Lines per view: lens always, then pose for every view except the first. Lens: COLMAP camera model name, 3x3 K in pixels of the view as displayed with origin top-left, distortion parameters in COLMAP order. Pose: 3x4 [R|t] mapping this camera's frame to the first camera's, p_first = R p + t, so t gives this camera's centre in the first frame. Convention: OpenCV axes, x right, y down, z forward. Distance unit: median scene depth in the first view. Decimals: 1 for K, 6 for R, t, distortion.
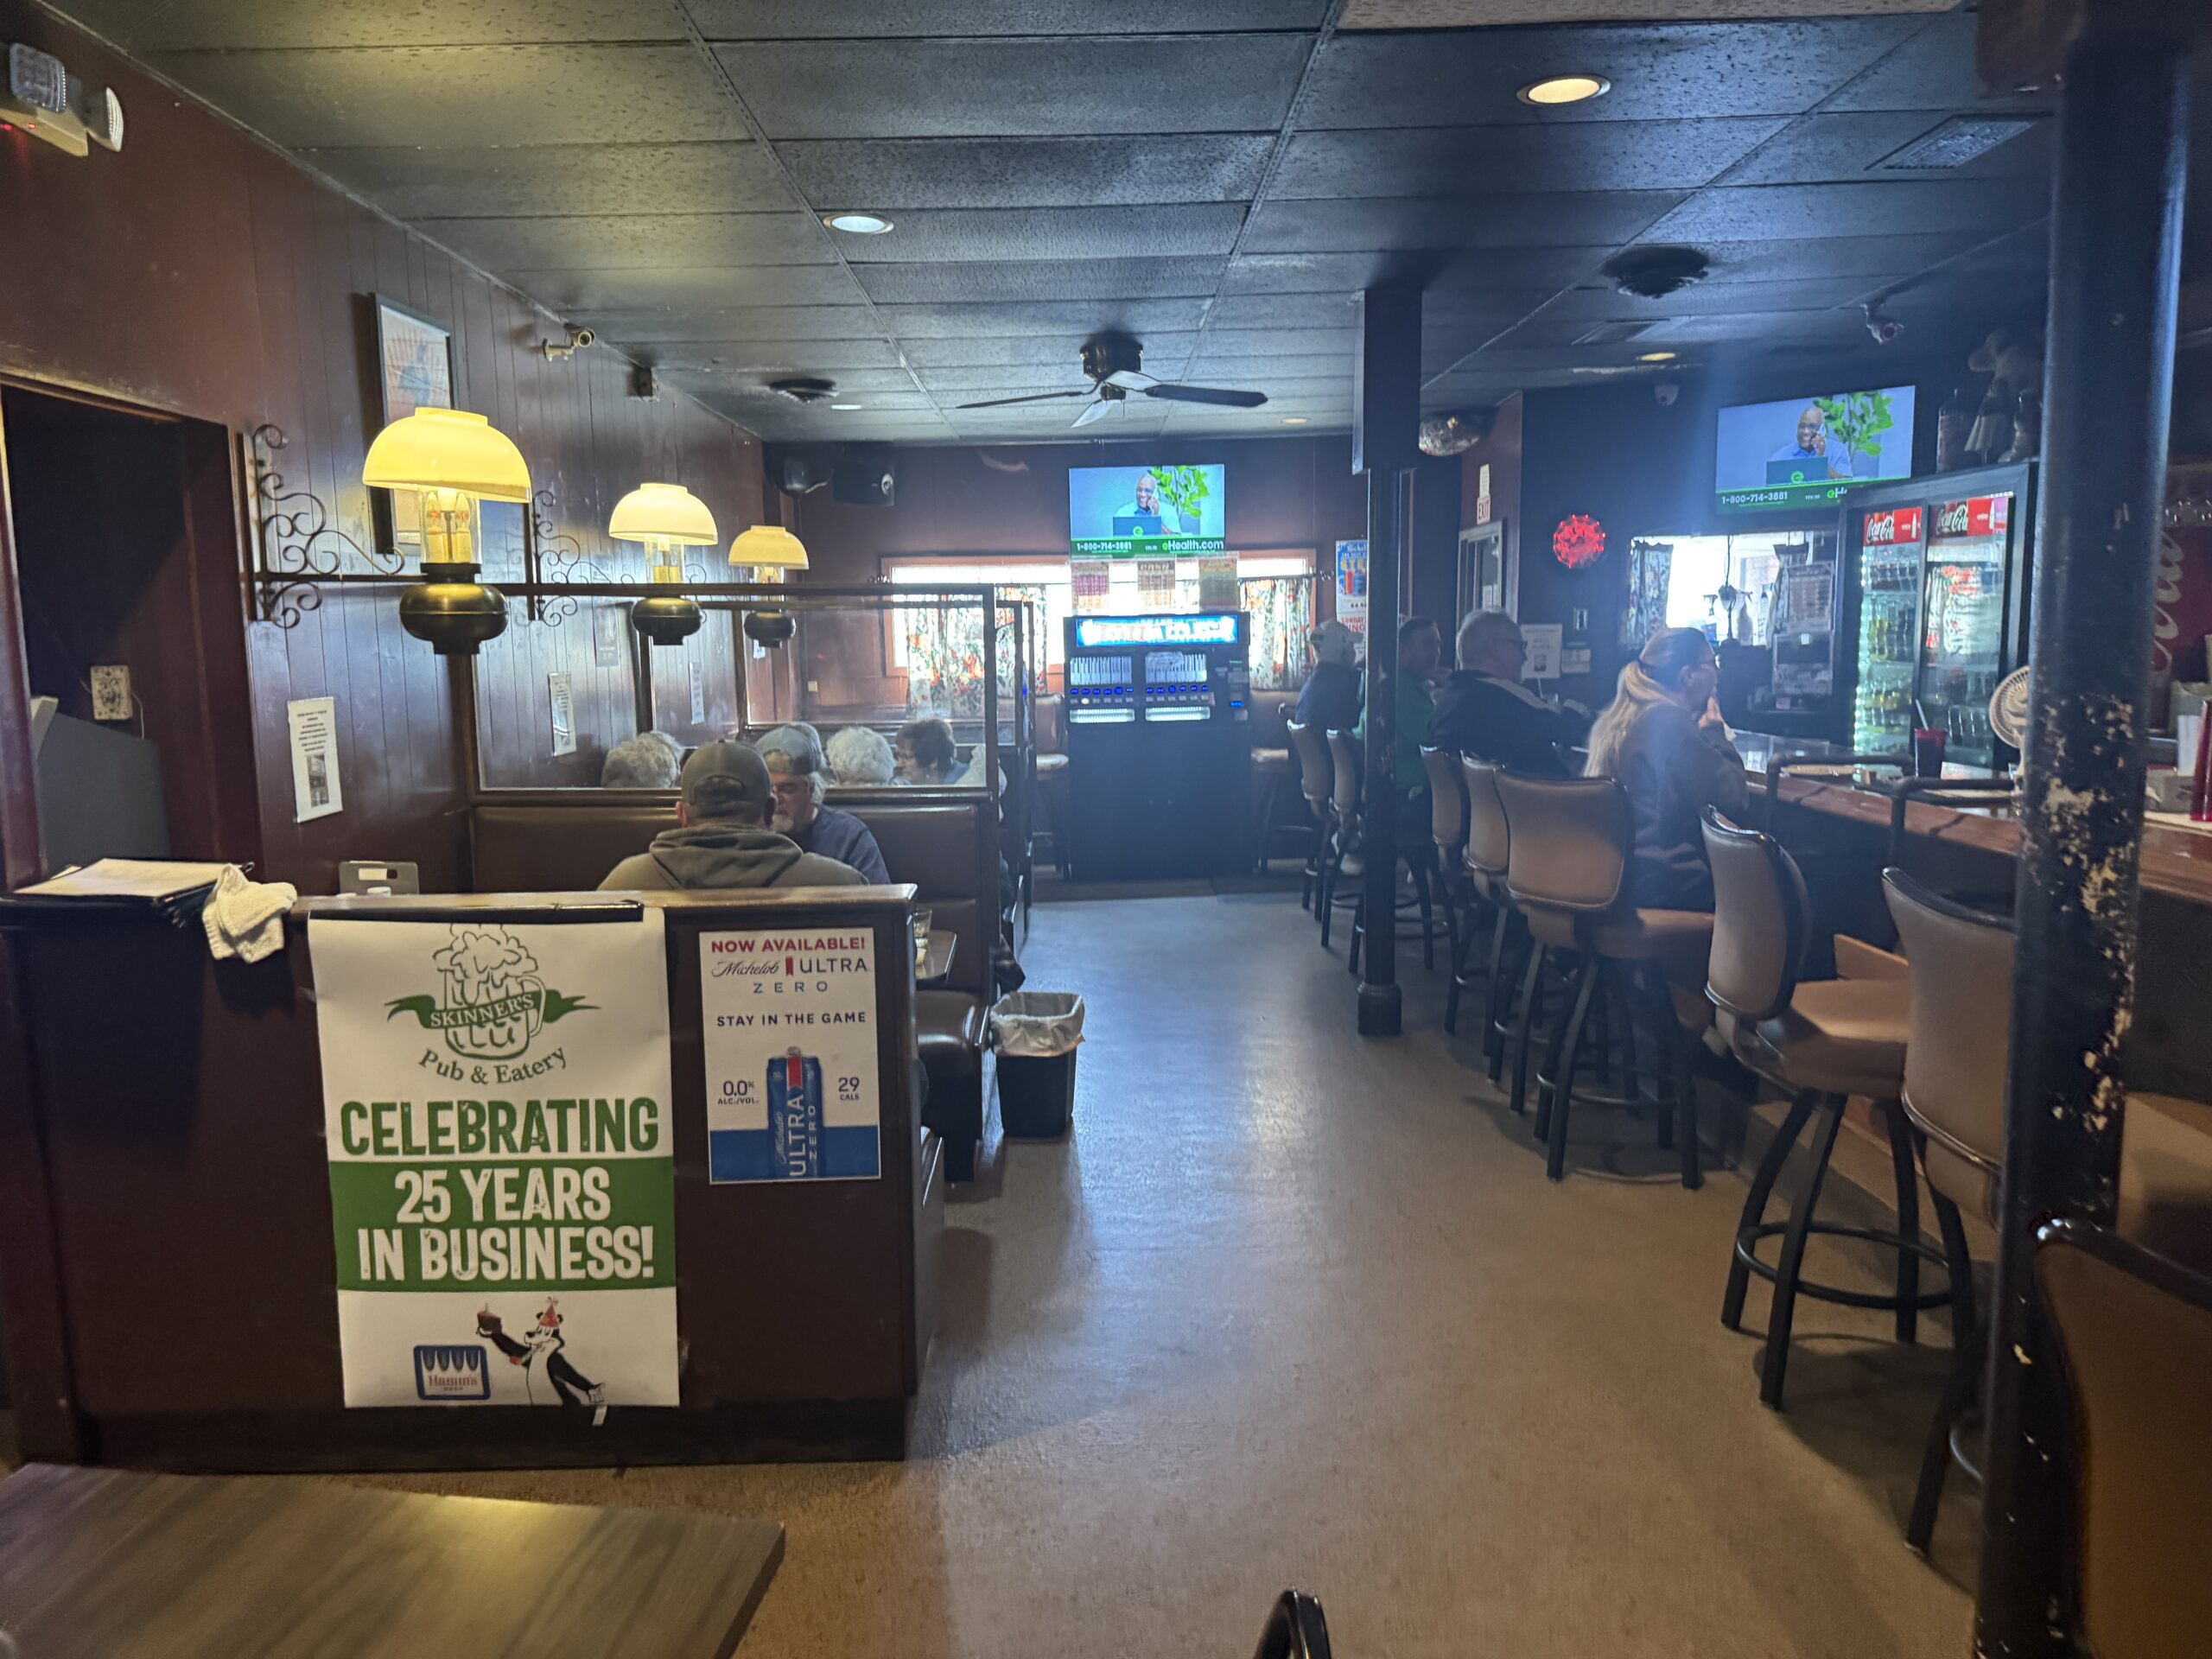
lens RADIAL K [[1565.0, 0, 1090.1], [0, 1565.0, 833.3], [0, 0, 1]] dist [0.121875, -0.143198]
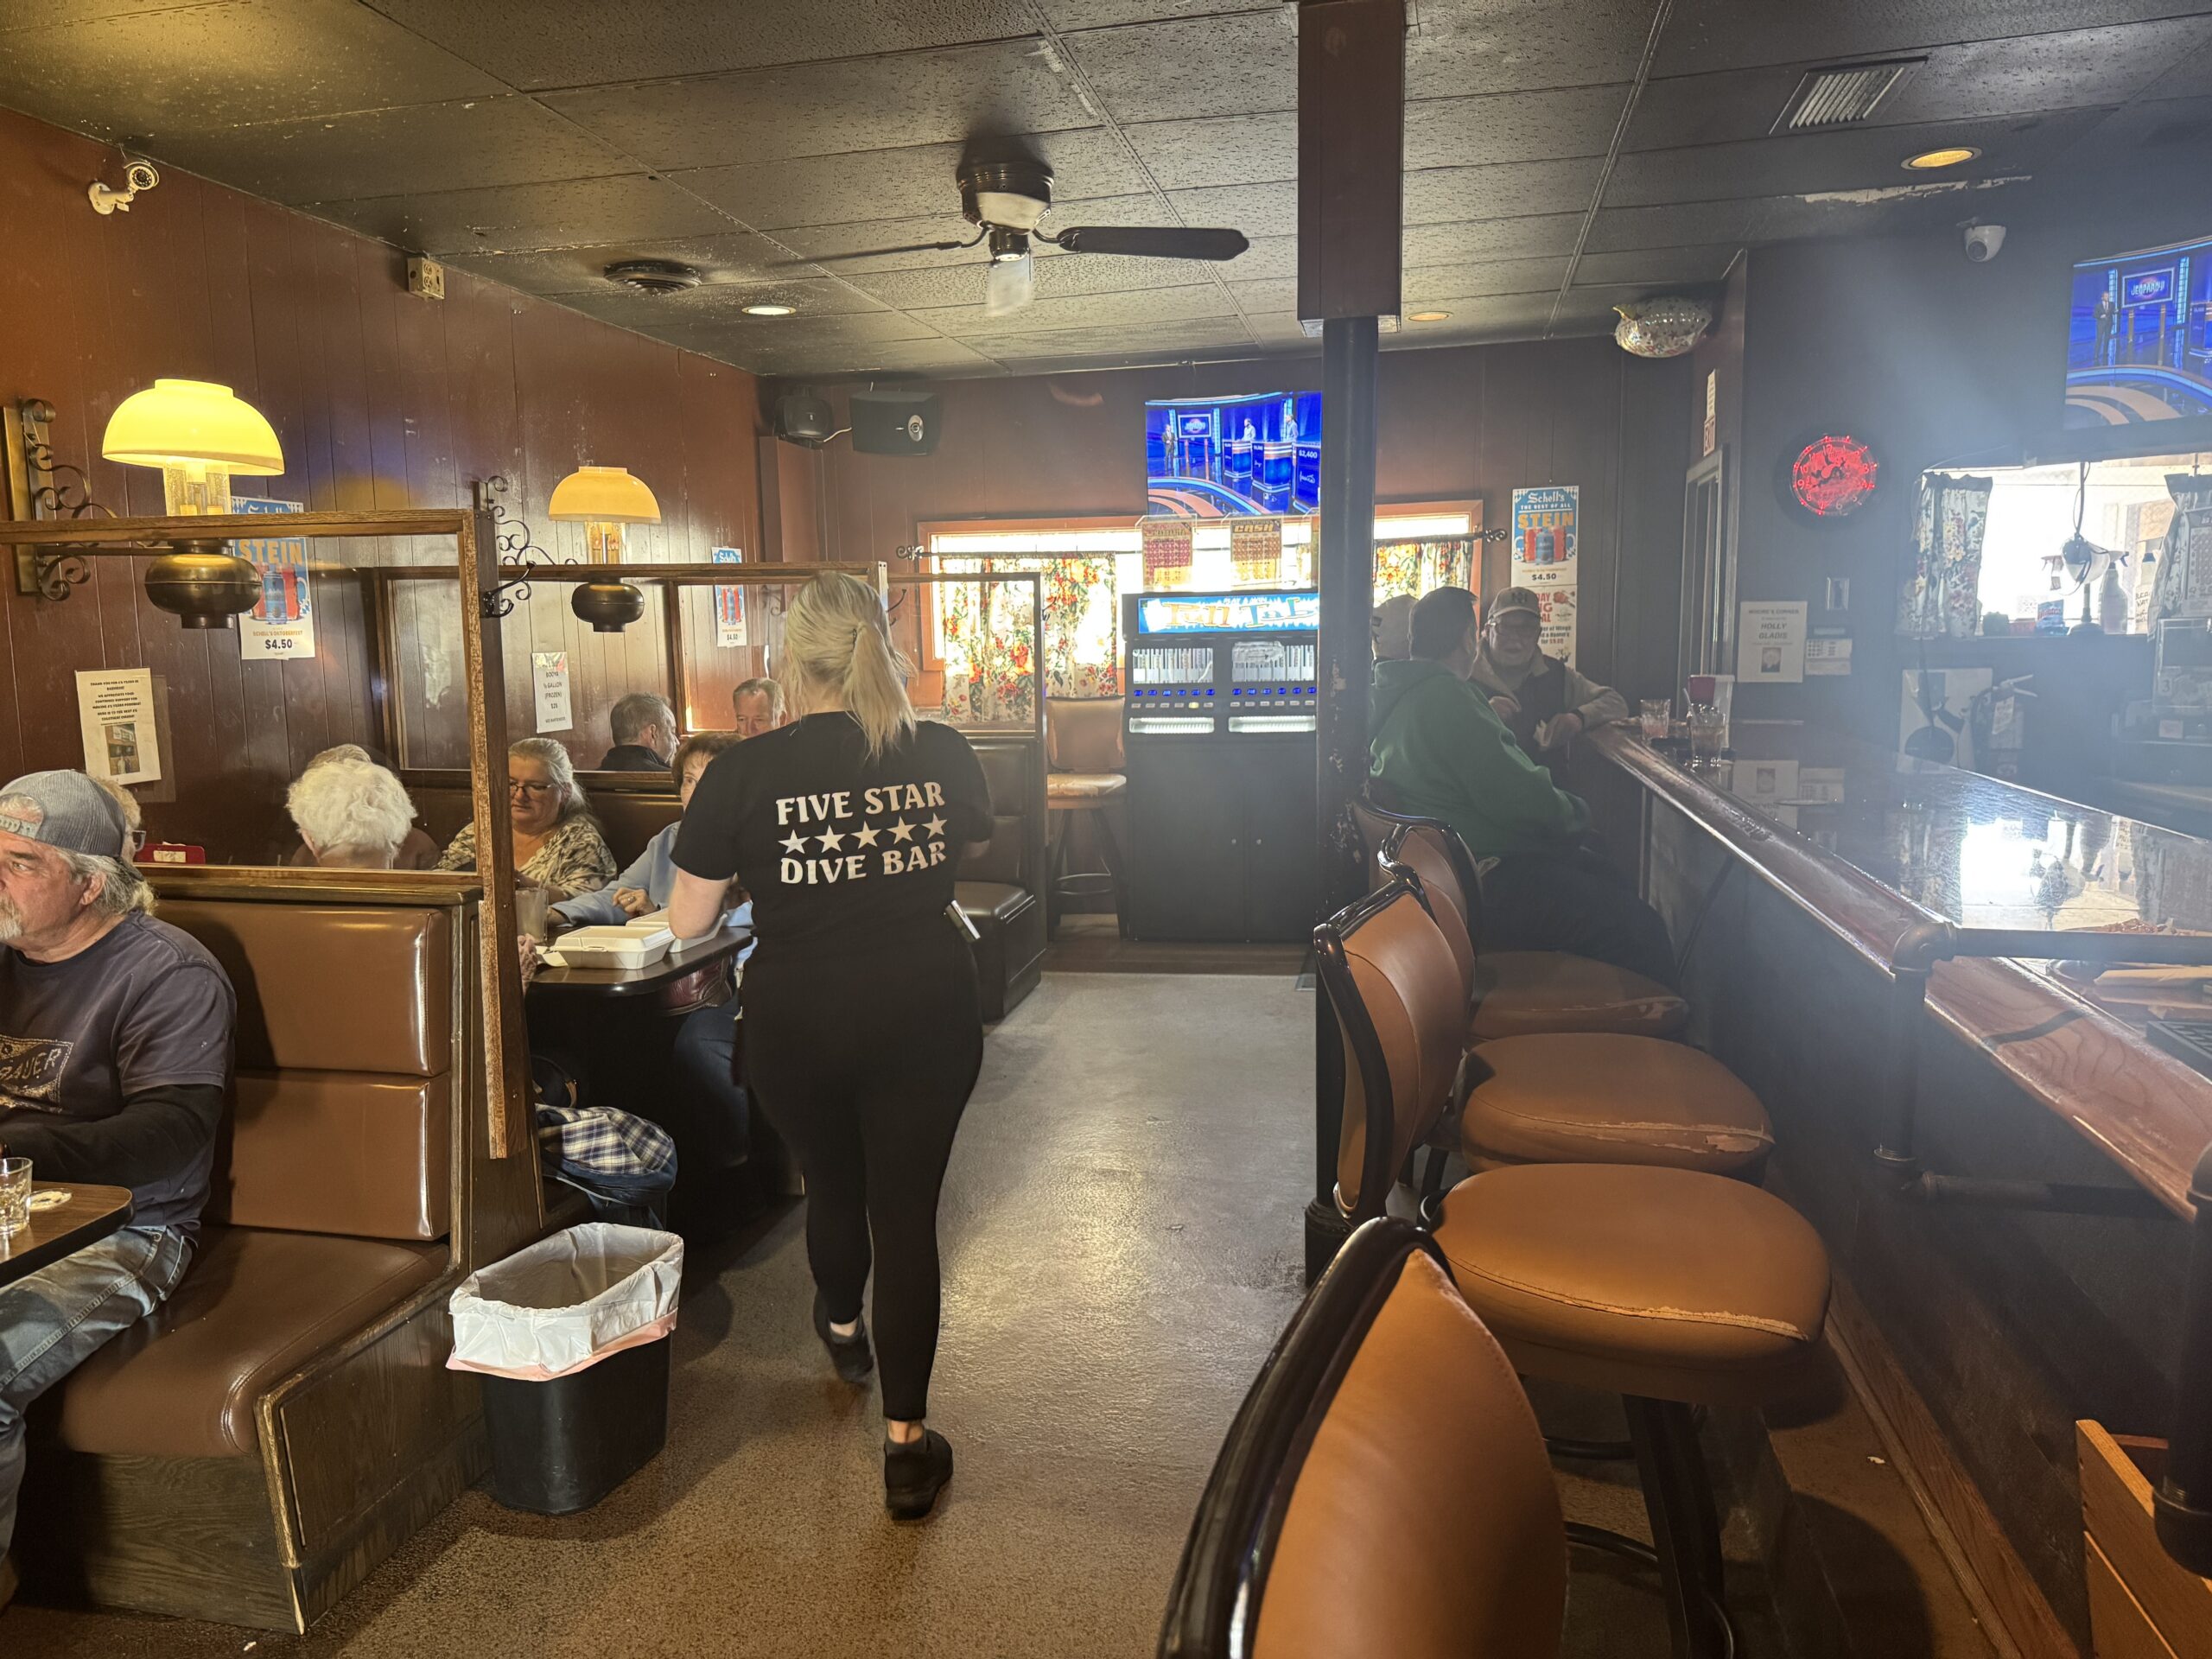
lens RADIAL K [[1565.0, 0, 1090.1], [0, 1565.0, 833.3], [0, 0, 1]] dist [0.121875, -0.143198]
pose [[0.972881, 0.031680, -0.229128, 0.166350], [-0.029381, 0.999478, 0.013437, -0.036156], [0.229434, -0.006341, 0.973304, 0.286335]]
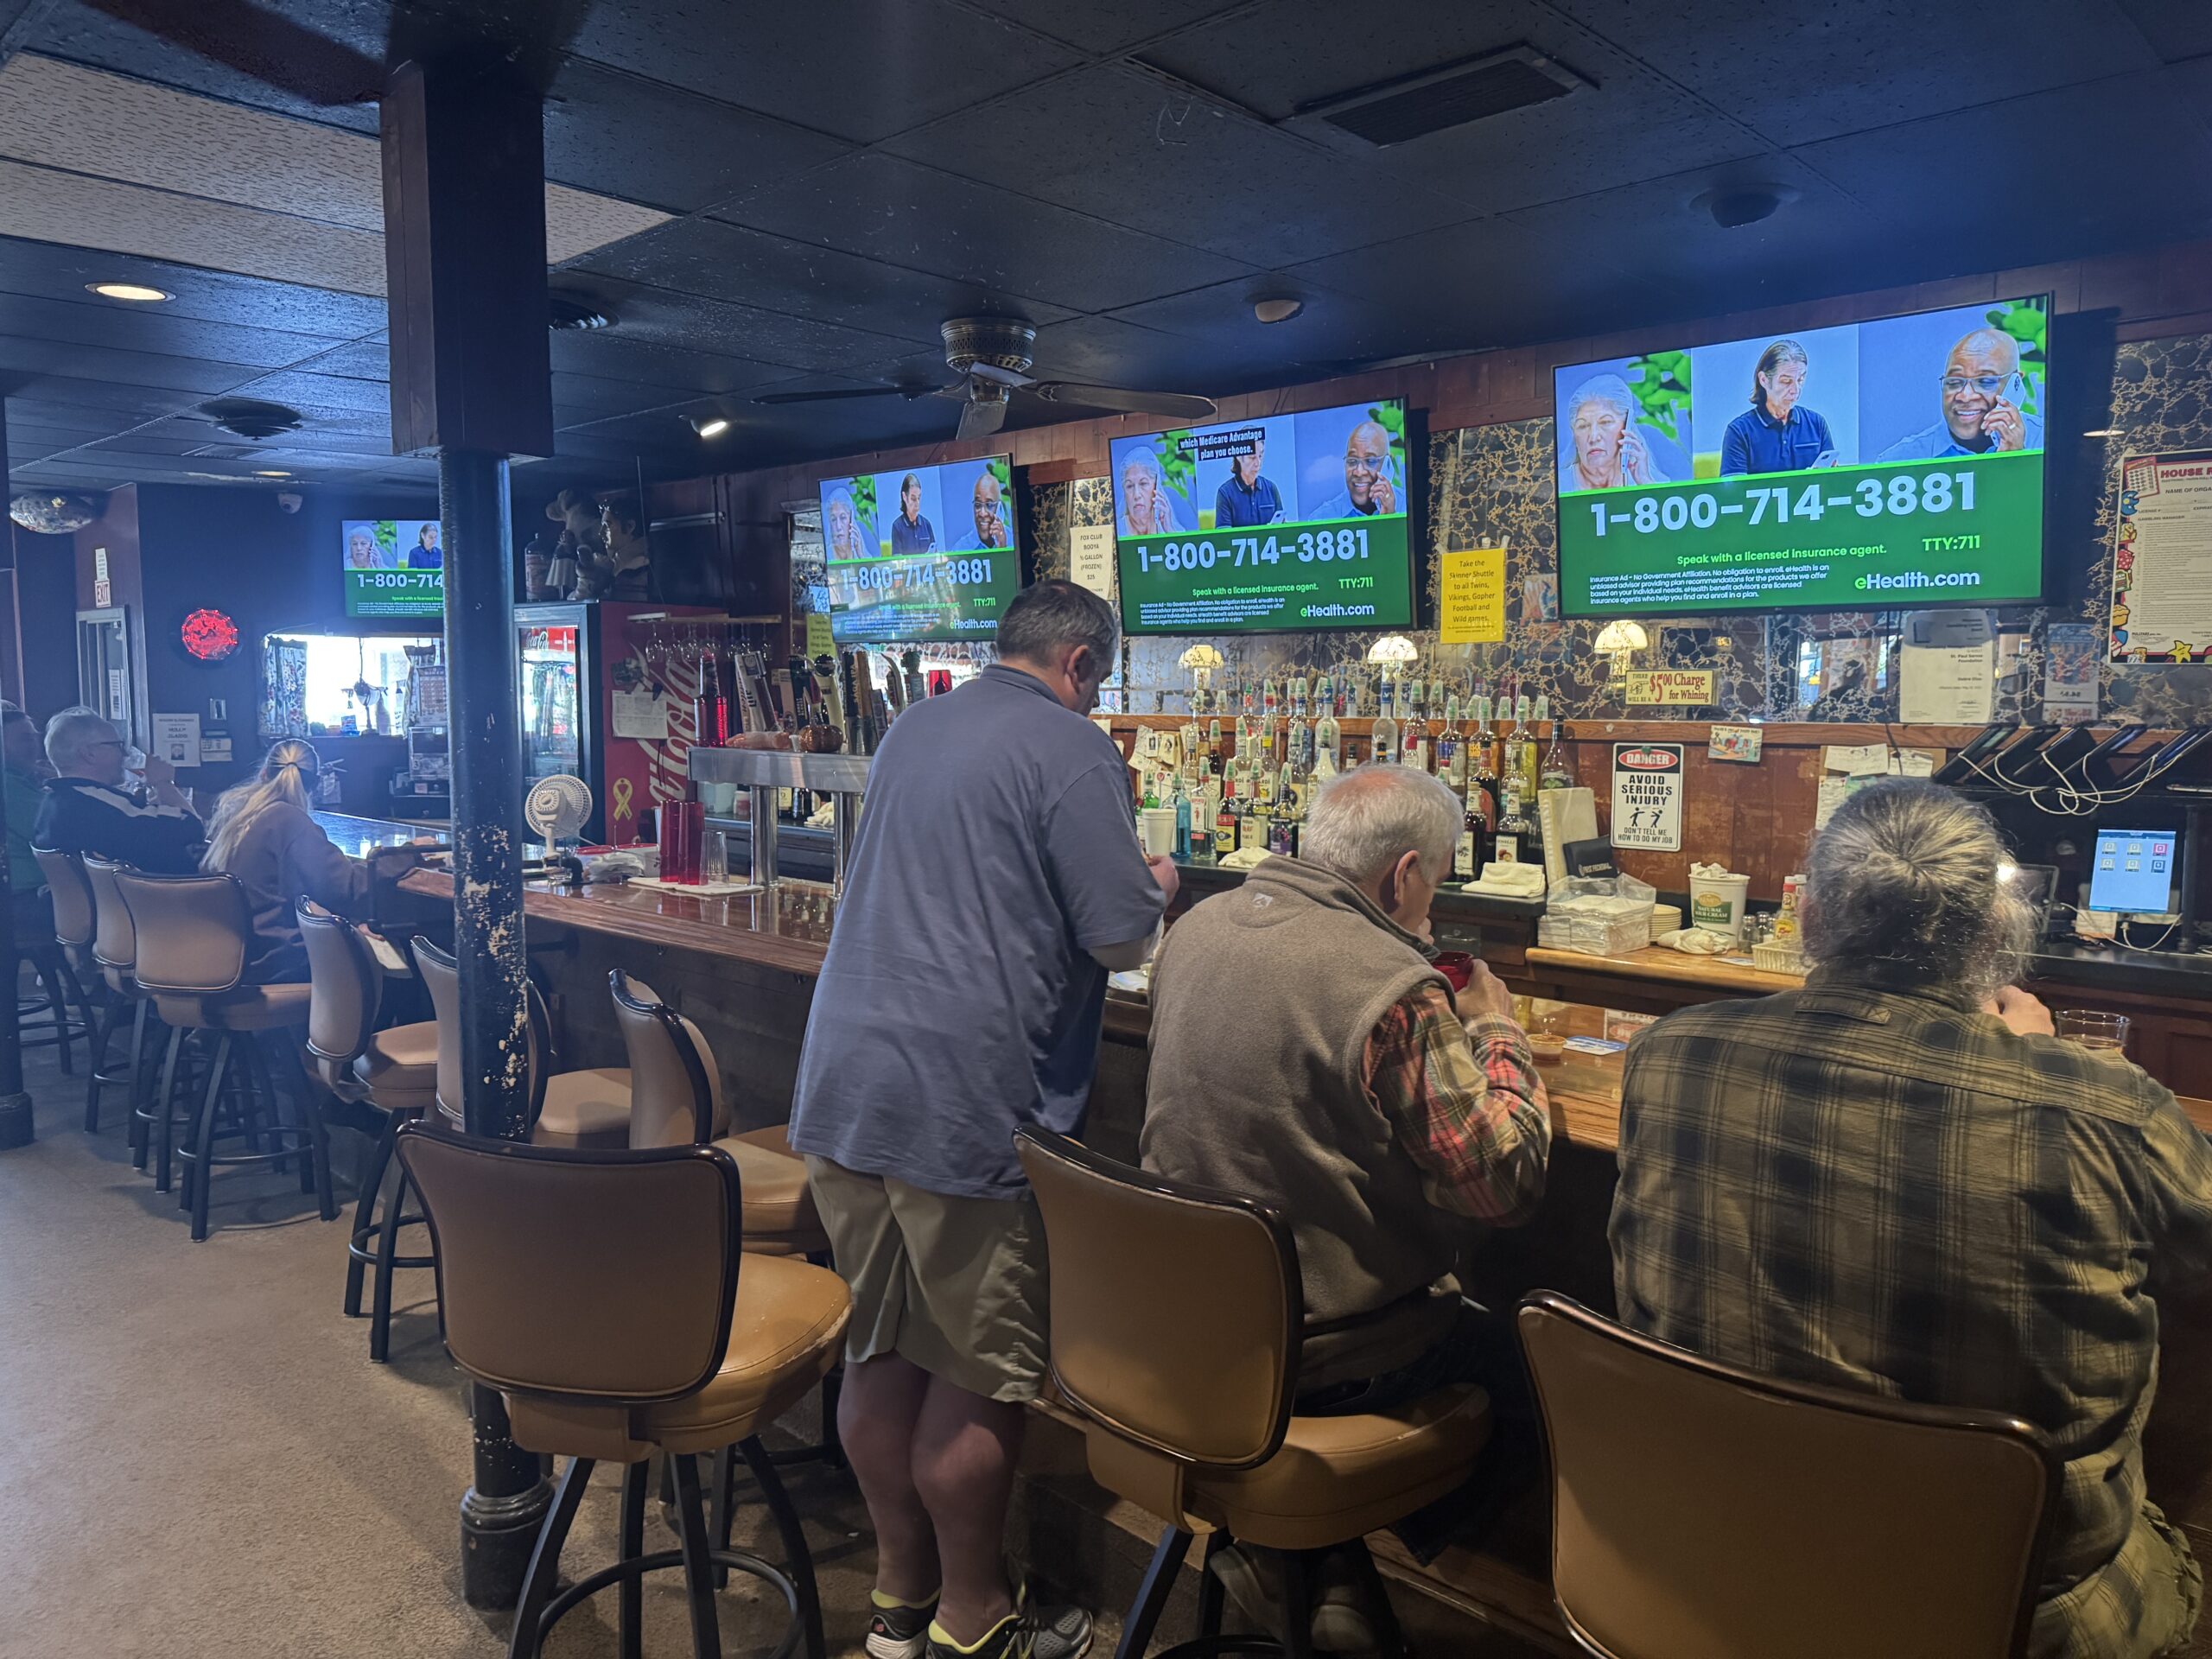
lens RADIAL K [[1600.6, 0, 1190.3], [0, 1600.6, 828.1], [0, 0, 1]] dist [0.010378, -0.025957]
pose [[0.680570, -0.042058, 0.731475, -0.022542], [0.072198, 0.997342, -0.009829, -0.003384], [-0.729118, 0.059500, 0.681797, -0.160418]]
